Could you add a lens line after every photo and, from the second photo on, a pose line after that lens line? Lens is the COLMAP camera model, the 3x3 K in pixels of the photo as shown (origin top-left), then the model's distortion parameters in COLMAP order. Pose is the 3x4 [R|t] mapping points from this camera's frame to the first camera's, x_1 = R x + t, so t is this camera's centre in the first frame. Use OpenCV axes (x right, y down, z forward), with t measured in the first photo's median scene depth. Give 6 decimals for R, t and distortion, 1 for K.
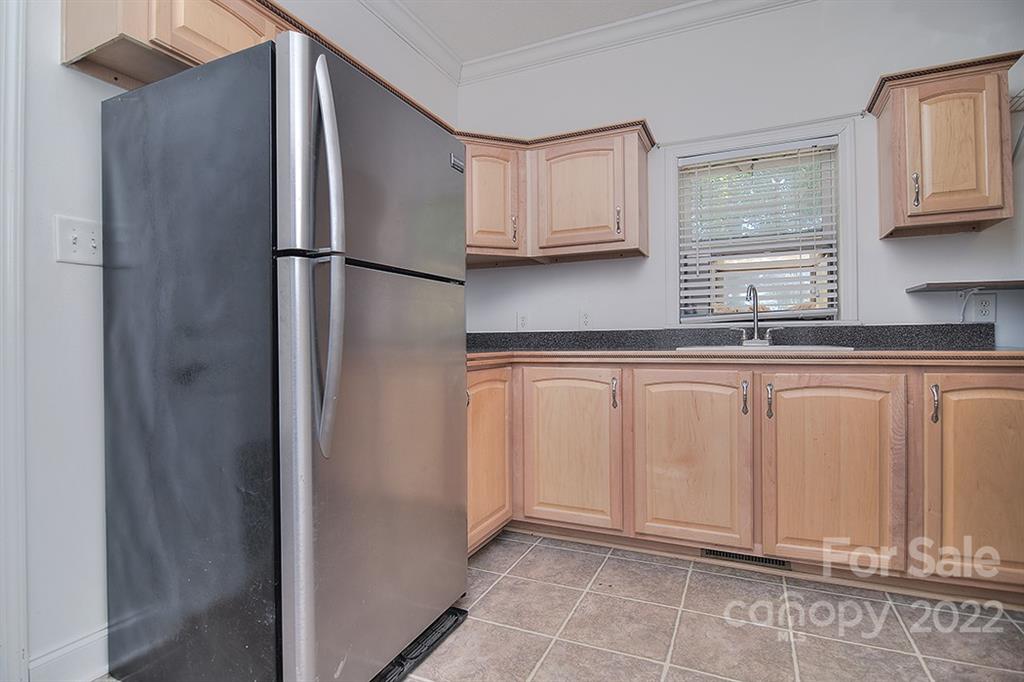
lens RADIAL K [[497.1, 0, 515.1], [0, 497.1, 340.0], [0, 0, 1]] dist [-0.015757, -0.003497]
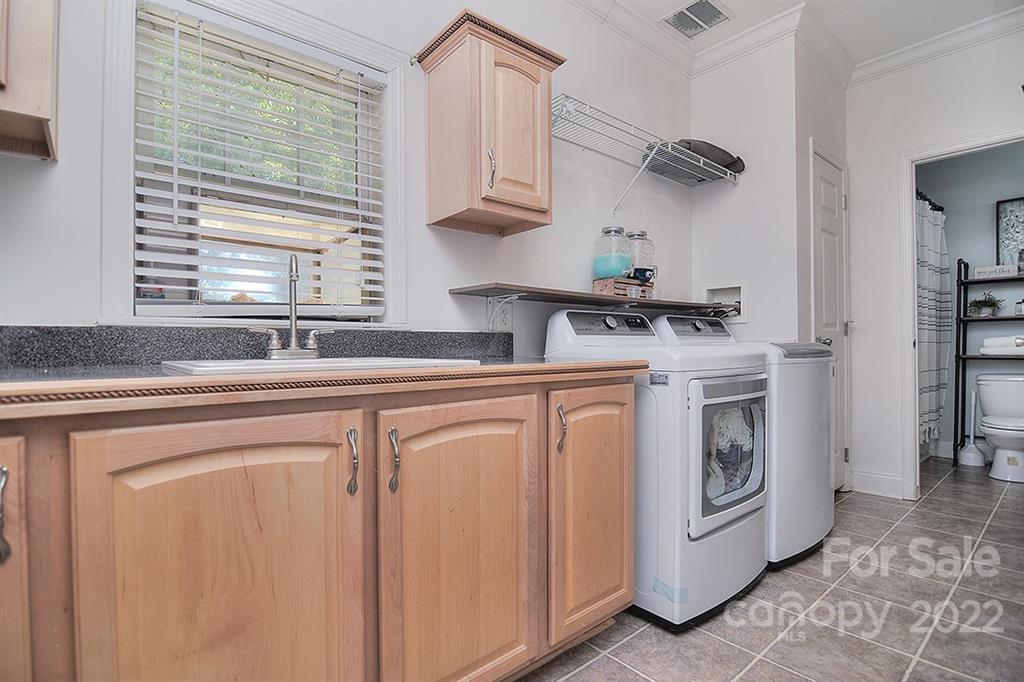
lens RADIAL K [[497.1, 0, 483.1], [0, 497.1, 344.5], [0, 0, 1]] dist [-0.015757, -0.003497]
pose [[0.419574, 0.007833, 0.907687, 0.048442], [-0.000359, 0.999964, -0.008463, -0.001646], [-0.907721, 0.003225, 0.419562, 0.593793]]
